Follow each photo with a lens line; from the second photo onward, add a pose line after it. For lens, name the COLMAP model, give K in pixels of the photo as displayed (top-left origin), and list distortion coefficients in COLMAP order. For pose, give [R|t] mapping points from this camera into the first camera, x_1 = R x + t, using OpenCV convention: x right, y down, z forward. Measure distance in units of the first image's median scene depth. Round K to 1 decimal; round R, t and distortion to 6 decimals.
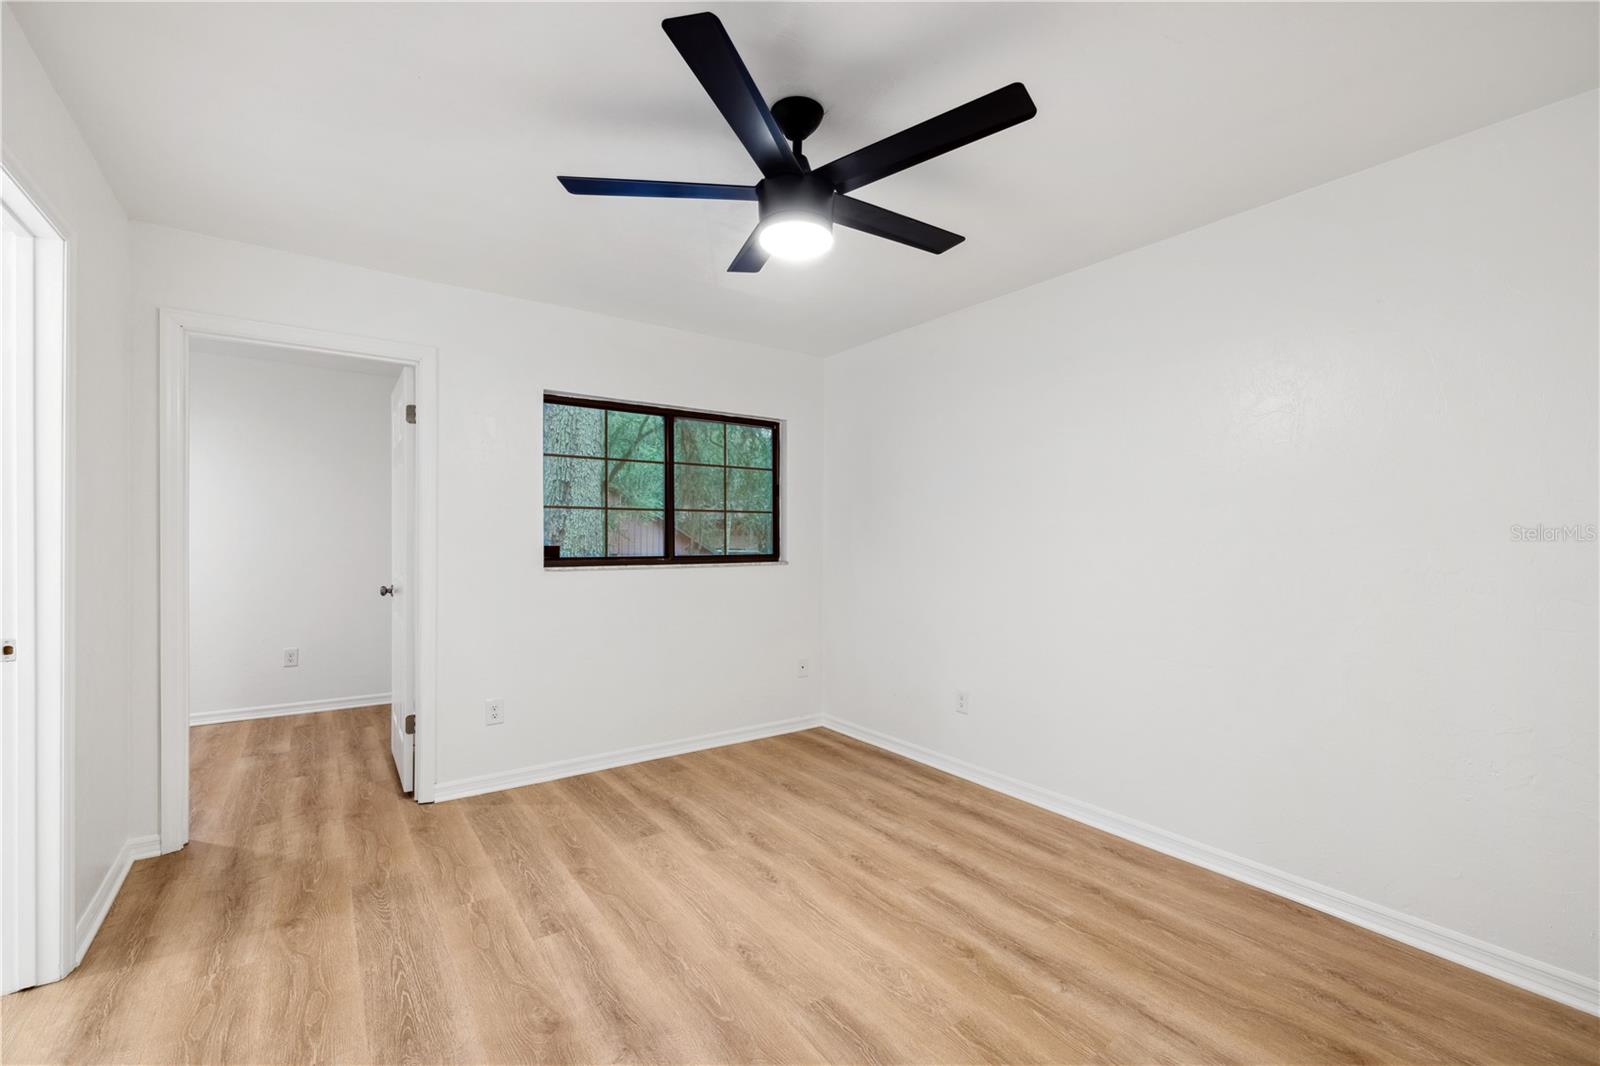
lens RADIAL K [[679.4, 0, 812.7], [0, 679.4, 537.7], [0, 0, 1]] dist [0.008370, -0.000796]
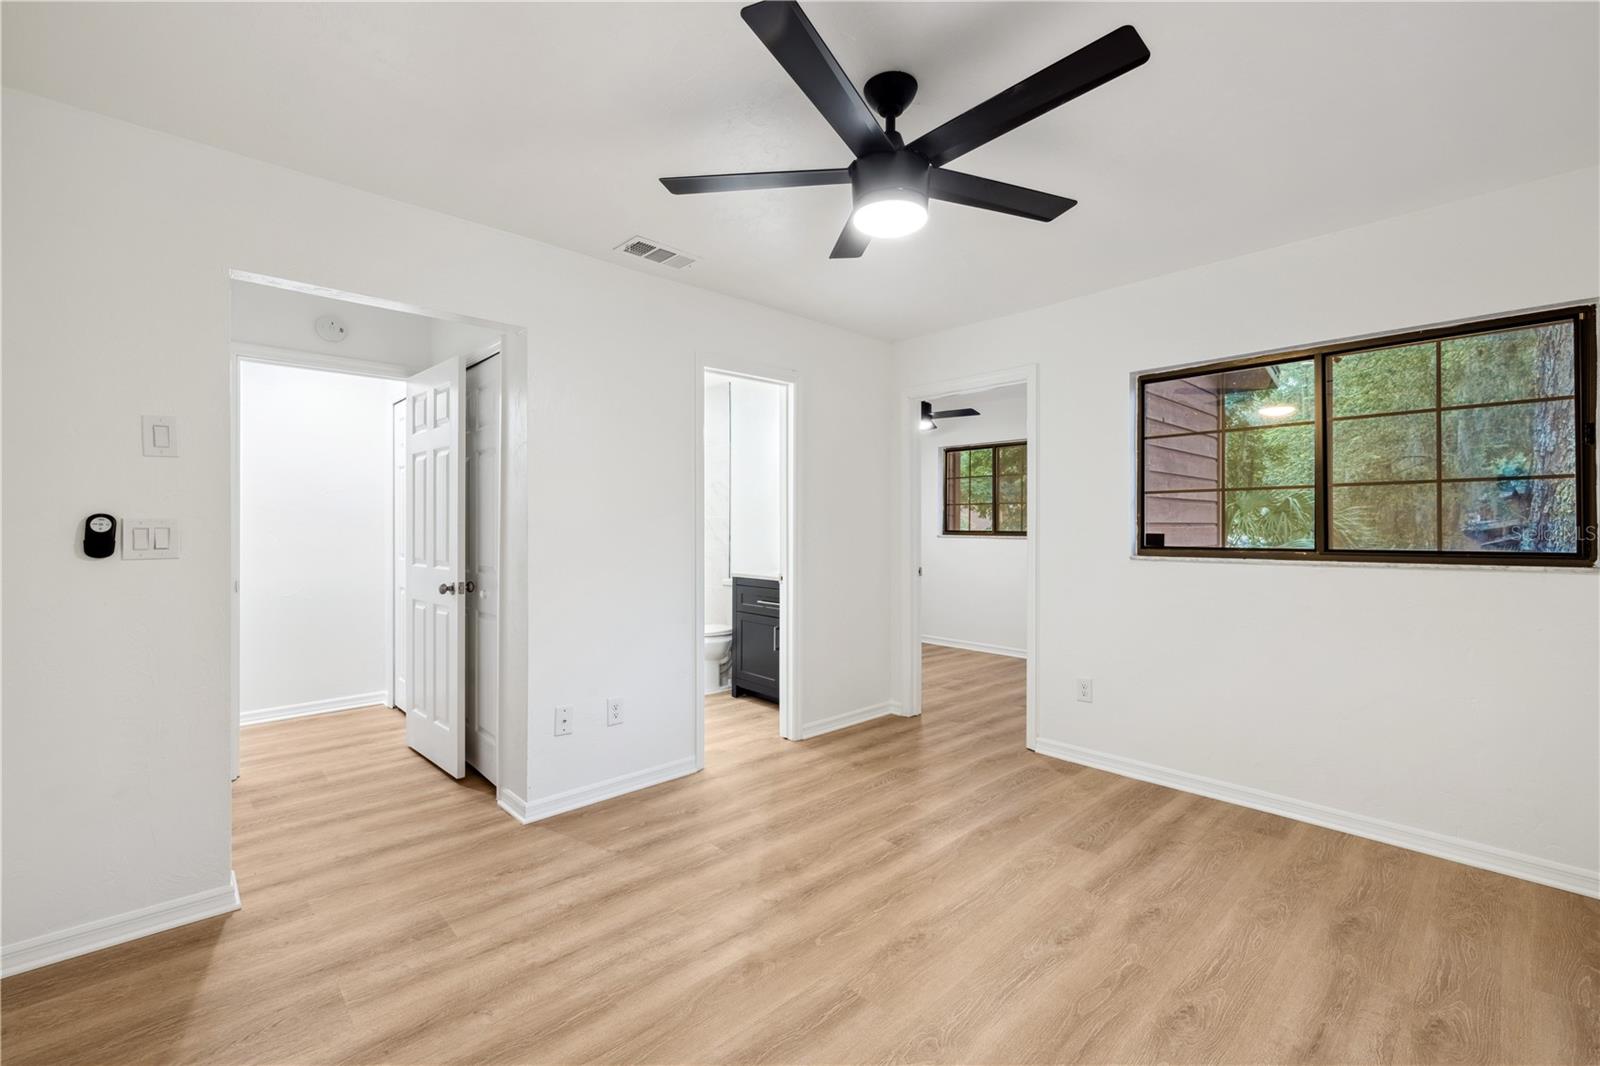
lens RADIAL K [[679.4, 0, 804.5], [0, 679.4, 528.7], [0, 0, 1]] dist [0.008370, -0.000796]
pose [[0.123349, -0.003134, -0.992358, 0.572364], [0.005534, 0.999982, -0.002470, 0.004655], [0.992348, -0.005187, 0.123364, 0.471174]]
